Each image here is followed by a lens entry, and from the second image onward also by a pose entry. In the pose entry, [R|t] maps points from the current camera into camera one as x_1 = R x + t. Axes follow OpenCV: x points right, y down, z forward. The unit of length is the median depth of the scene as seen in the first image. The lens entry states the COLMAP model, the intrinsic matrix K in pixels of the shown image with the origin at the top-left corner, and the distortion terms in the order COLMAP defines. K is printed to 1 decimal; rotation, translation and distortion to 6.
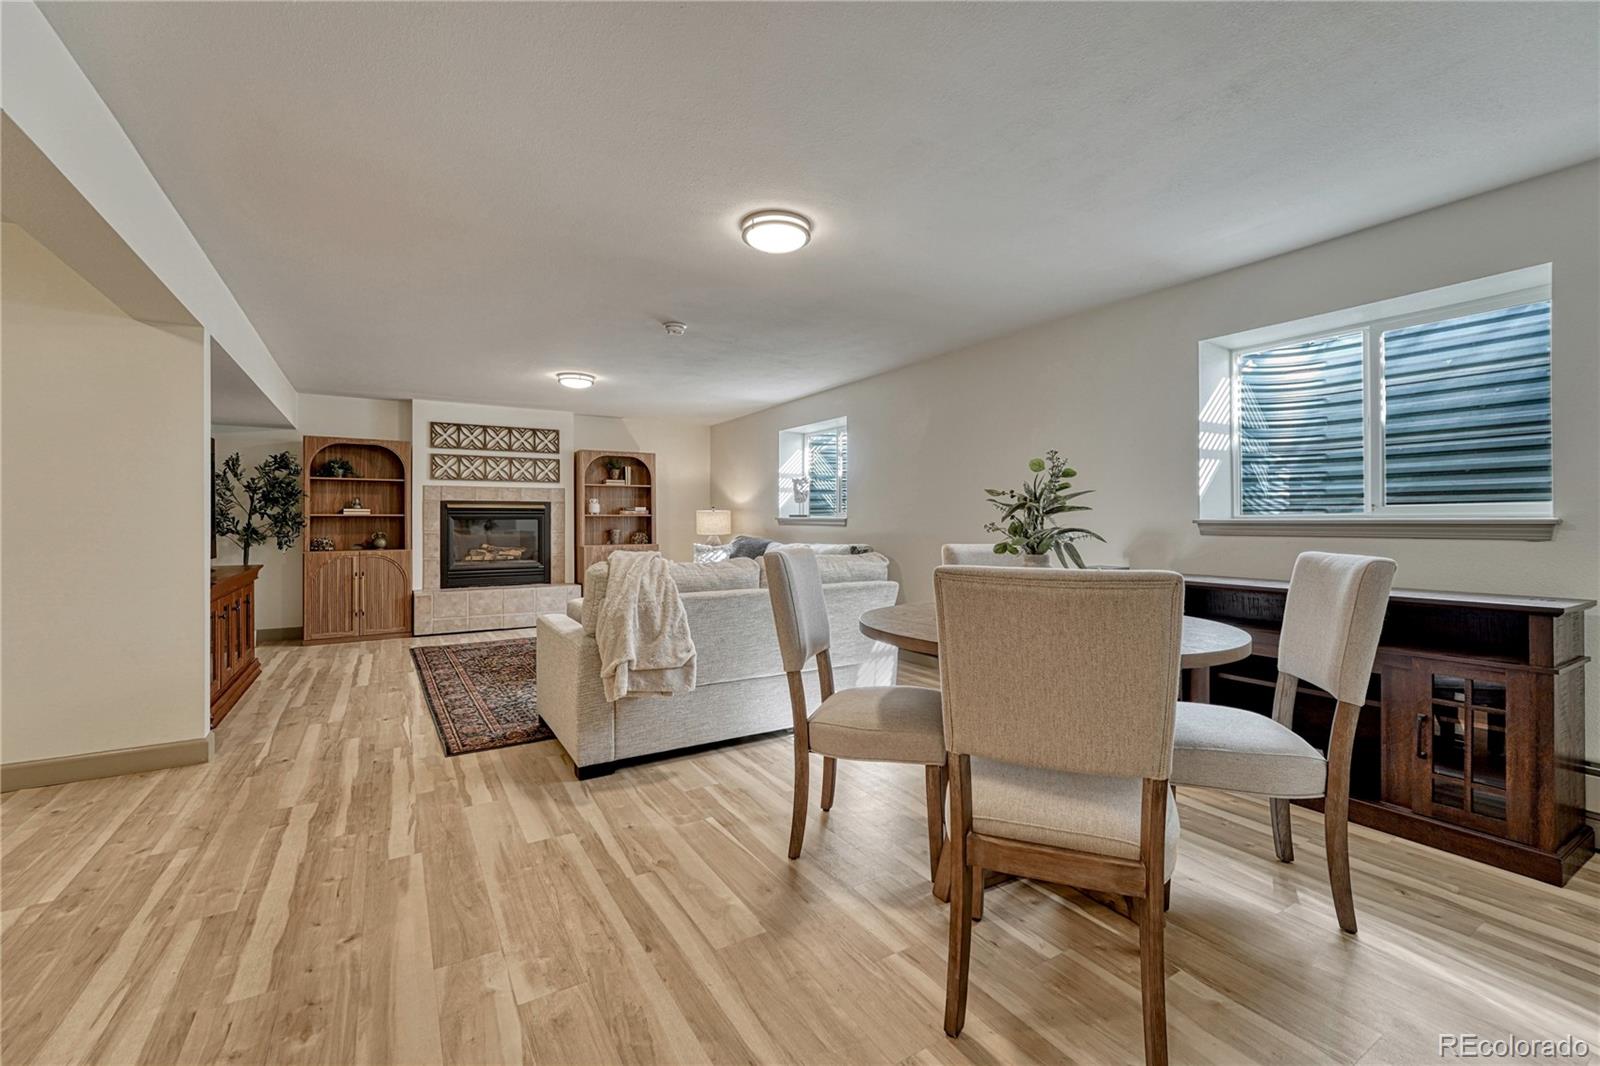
lens RADIAL K [[667.7, 0, 776.8], [0, 667.7, 515.4], [0, 0, 1]] dist [-0.013621, 0.002326]
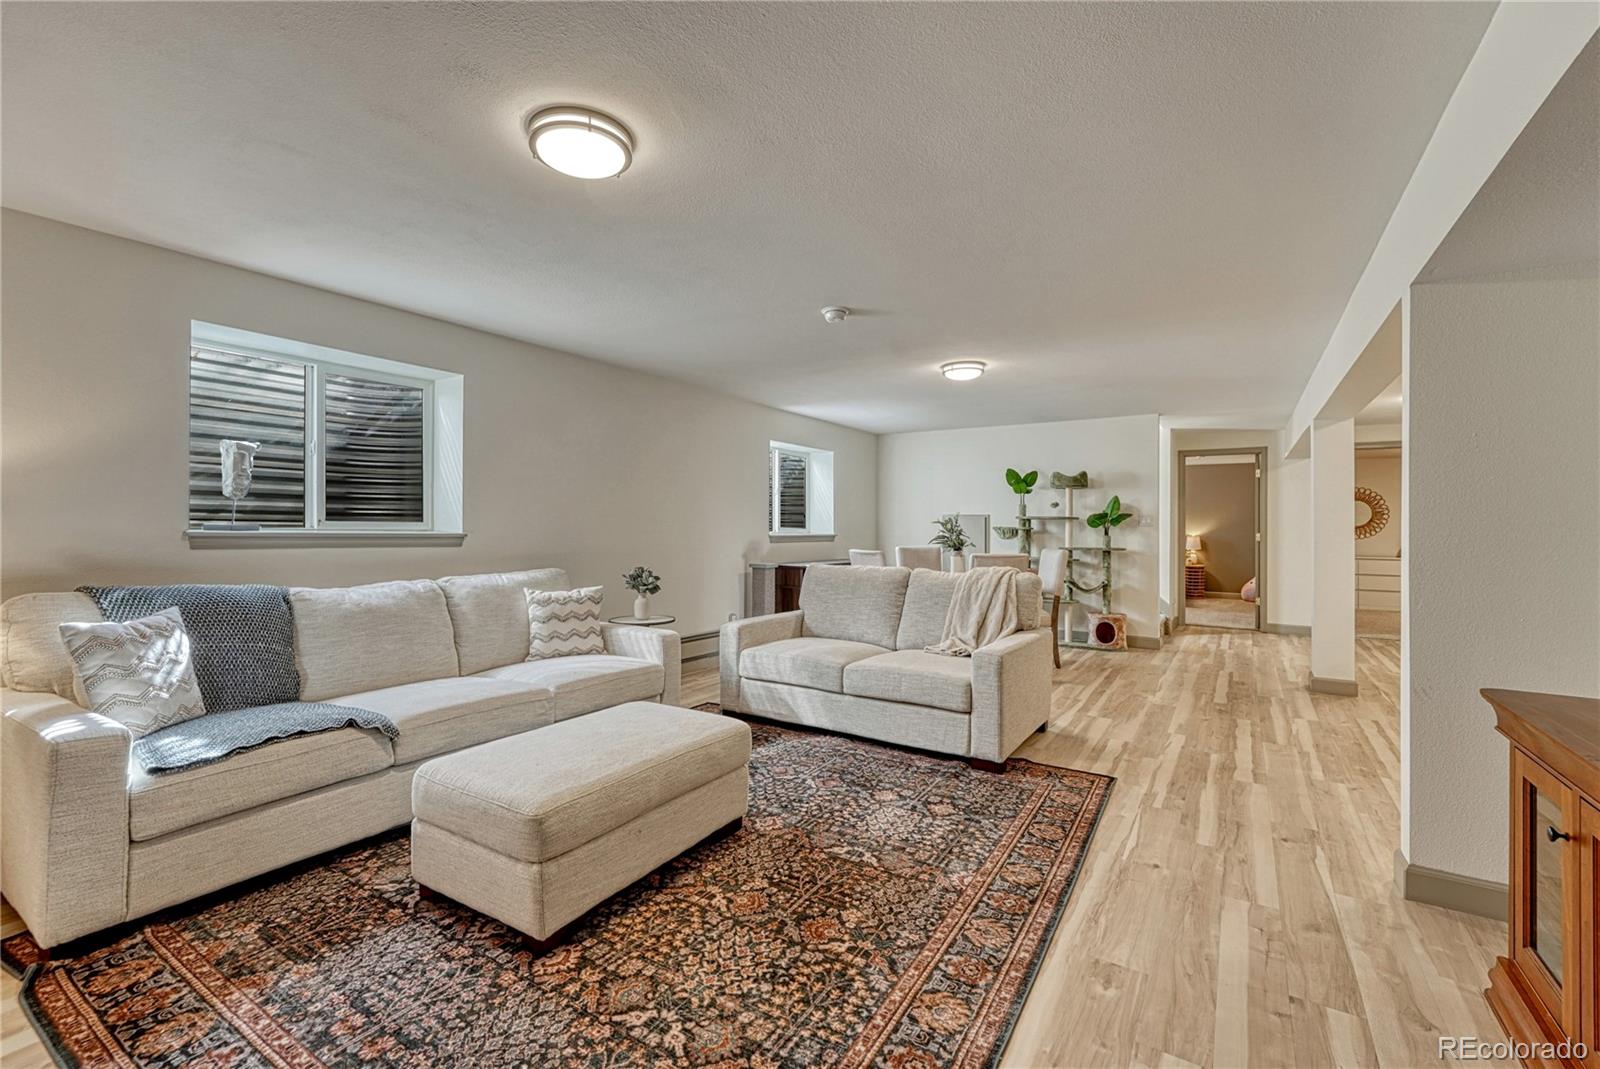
lens RADIAL K [[667.7, 0, 797.8], [0, 667.7, 531.6], [0, 0, 1]] dist [-0.013621, 0.002326]
pose [[-0.439754, -0.008850, 0.898075, -0.649094], [-0.013385, 0.999905, 0.003299, -0.009751], [-0.898019, -0.010570, -0.439831, 1.025958]]
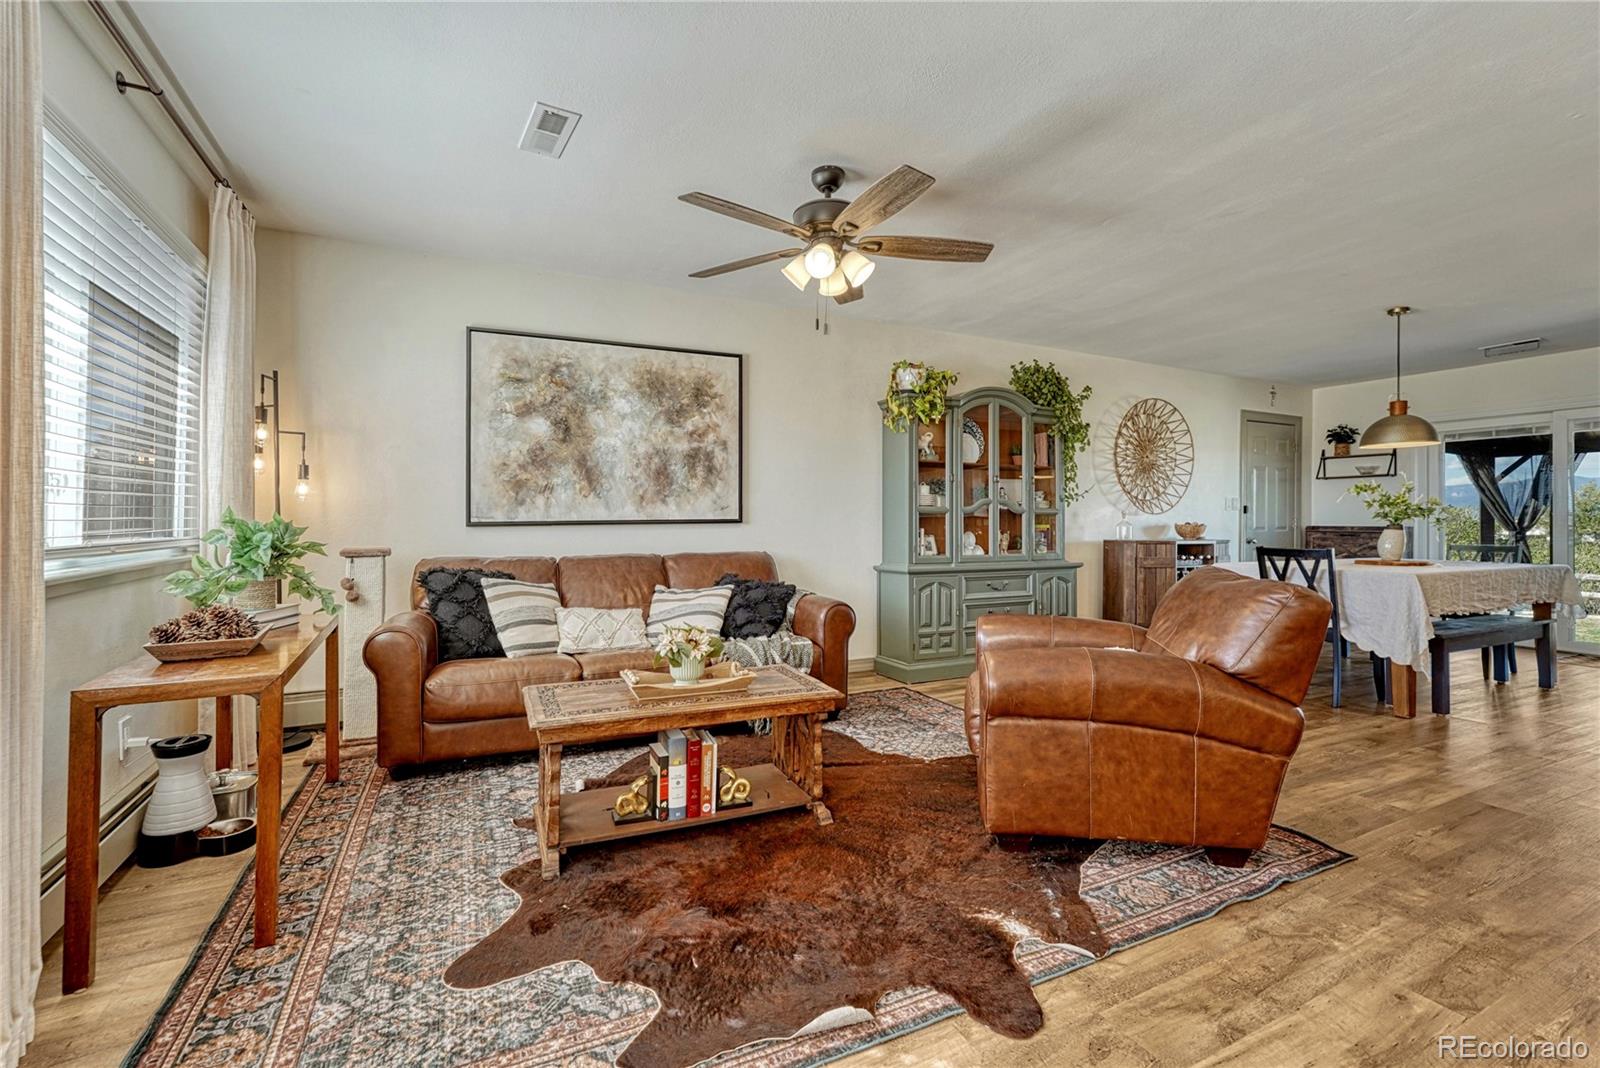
lens RADIAL K [[698.3, 0, 803.2], [0, 698.3, 524.5], [0, 0, 1]] dist [0.000352, 0.000908]
pose [[-0.097695, 0.001890, -0.995215, 0.221616], [0.006660, 0.999977, 0.001245, 0.013900], [0.995194, -0.006506, -0.097705, 0.970276]]
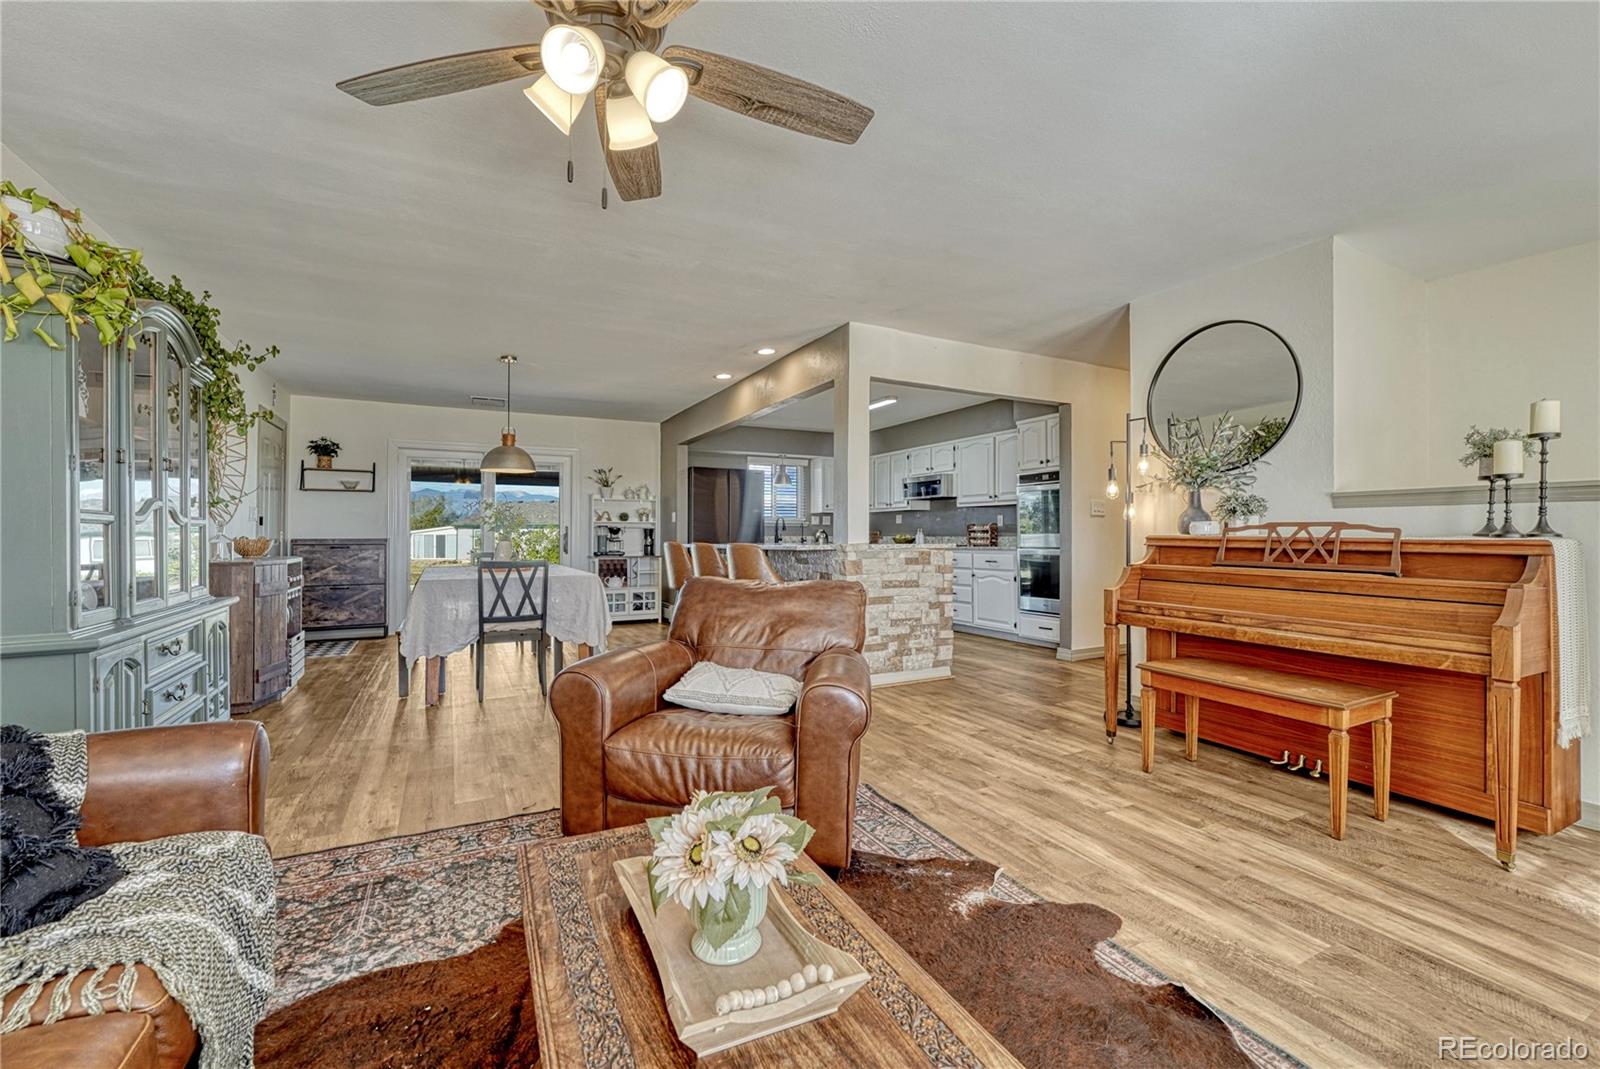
lens RADIAL K [[667.7, 0, 801.0], [0, 667.7, 528.7], [0, 0, 1]] dist [-0.013621, 0.002326]
pose [[0.997352, -0.002543, -0.072682, -0.166040], [0.002903, 0.999984, 0.004850, 0.004912], [0.072669, -0.005048, 0.997343, 0.686132]]
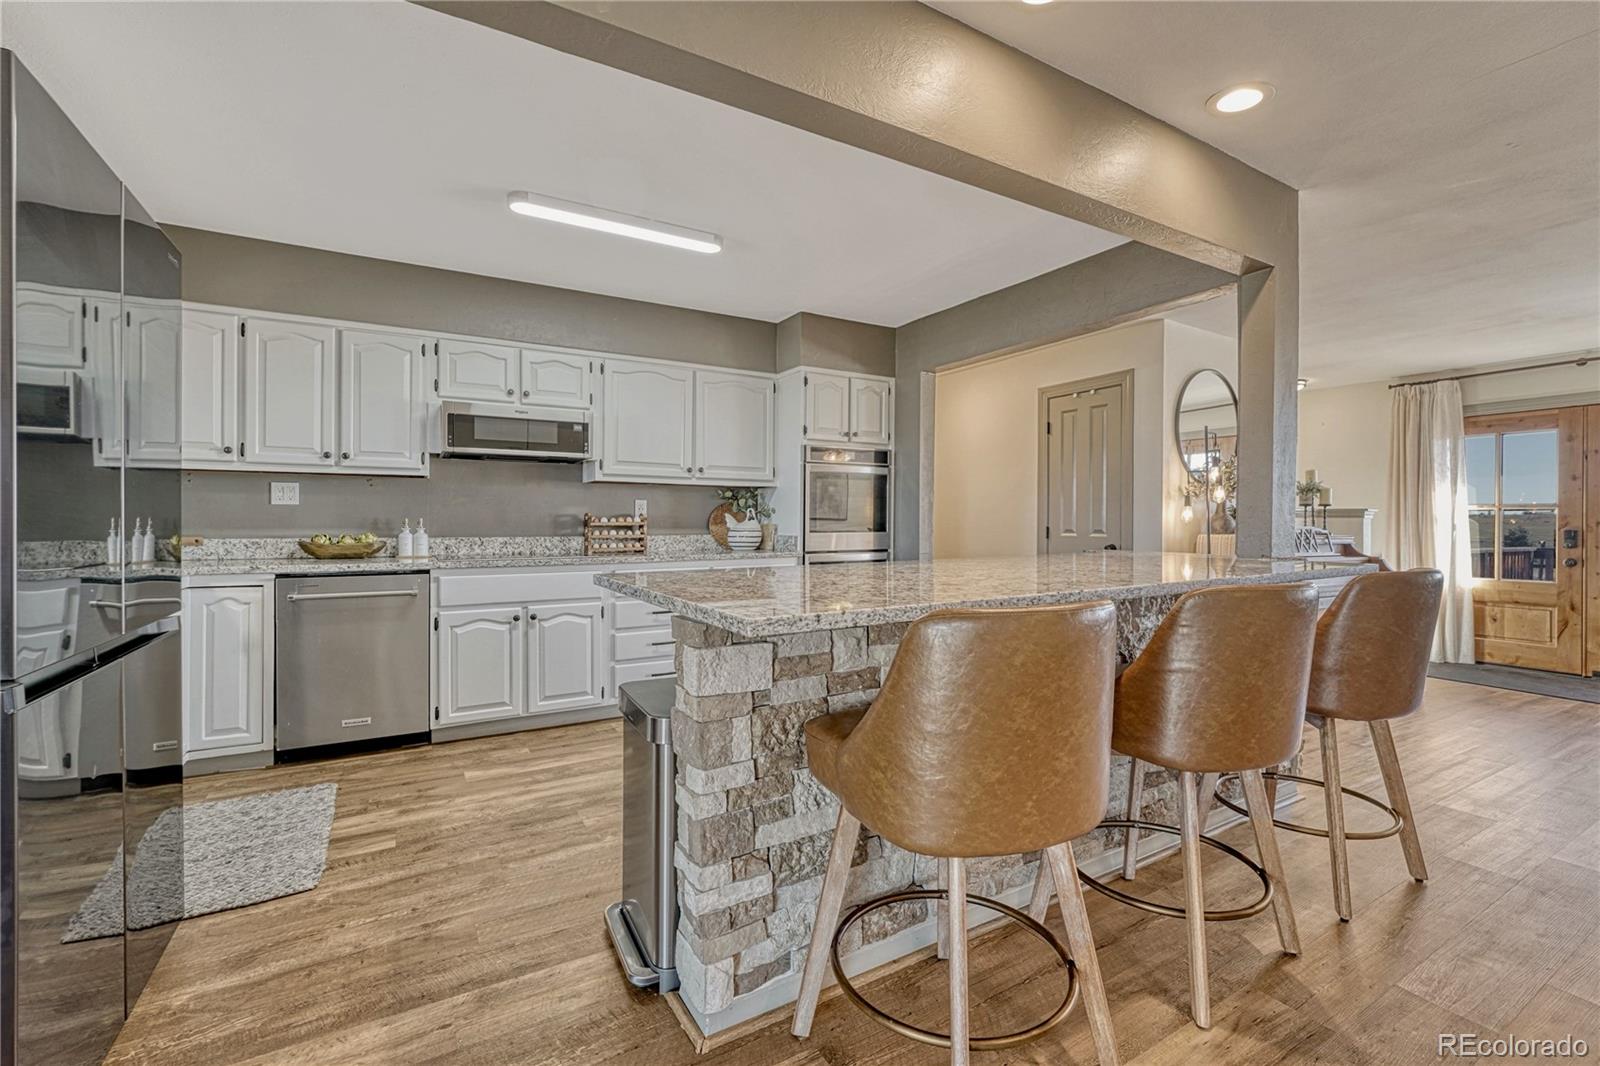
lens RADIAL K [[667.7, 0, 796.5], [0, 667.7, 520.1], [0, 0, 1]] dist [-0.013621, 0.002326]
pose [[0.038339, 0.002531, 0.999262, -0.641059], [-0.017250, 0.999849, -0.001871, 0.007596], [-0.999116, -0.017165, 0.038377, 1.796283]]
